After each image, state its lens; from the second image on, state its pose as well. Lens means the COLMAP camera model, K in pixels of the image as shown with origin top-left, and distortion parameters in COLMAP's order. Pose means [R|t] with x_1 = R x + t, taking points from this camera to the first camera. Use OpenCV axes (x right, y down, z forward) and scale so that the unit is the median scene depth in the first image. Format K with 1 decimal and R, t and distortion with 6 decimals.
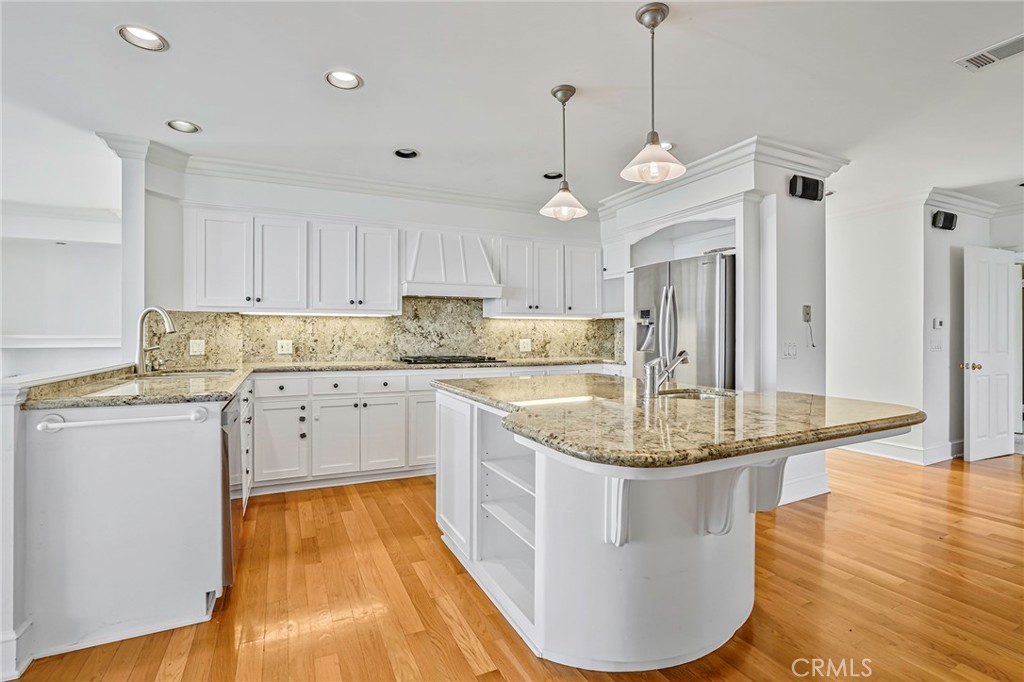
lens RADIAL K [[468.0, 0, 512.0], [0, 468.0, 341.0], [0, 0, 1]] dist [-0.016982, 0.000170]
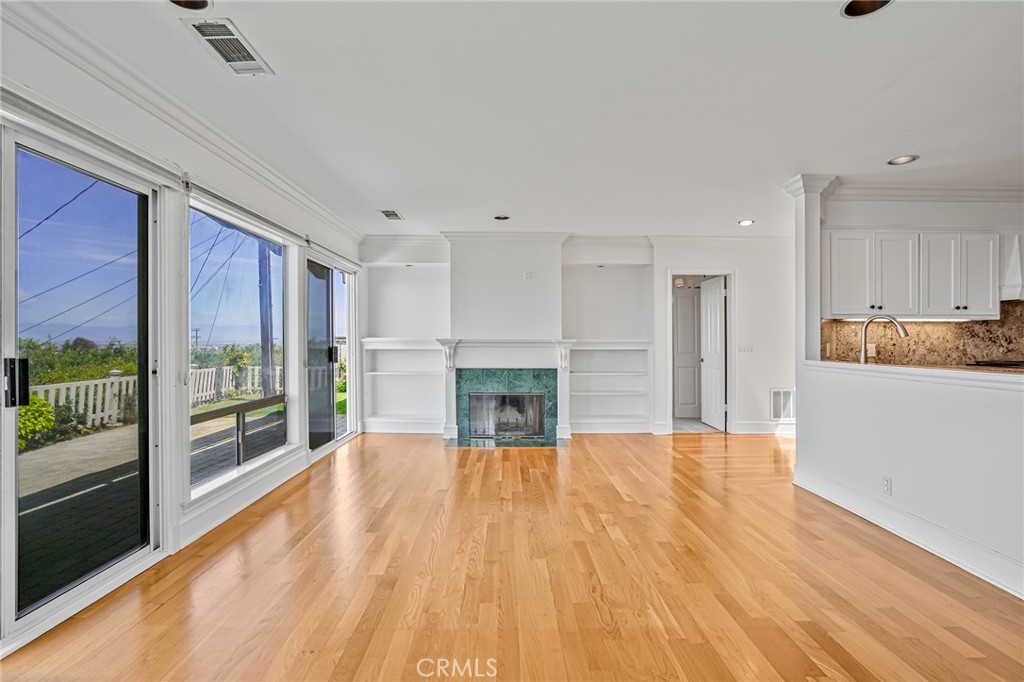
lens RADIAL K [[482.3, 0, 512.0], [0, 482.3, 341.0], [0, 0, 1]] dist [-0.036289, 0.000018]
pose [[0.903003, 0.002048, -0.429630, -0.715372], [-0.005652, 0.999959, -0.007112, 0.003089], [0.429598, 0.008851, 0.902977, -0.324912]]
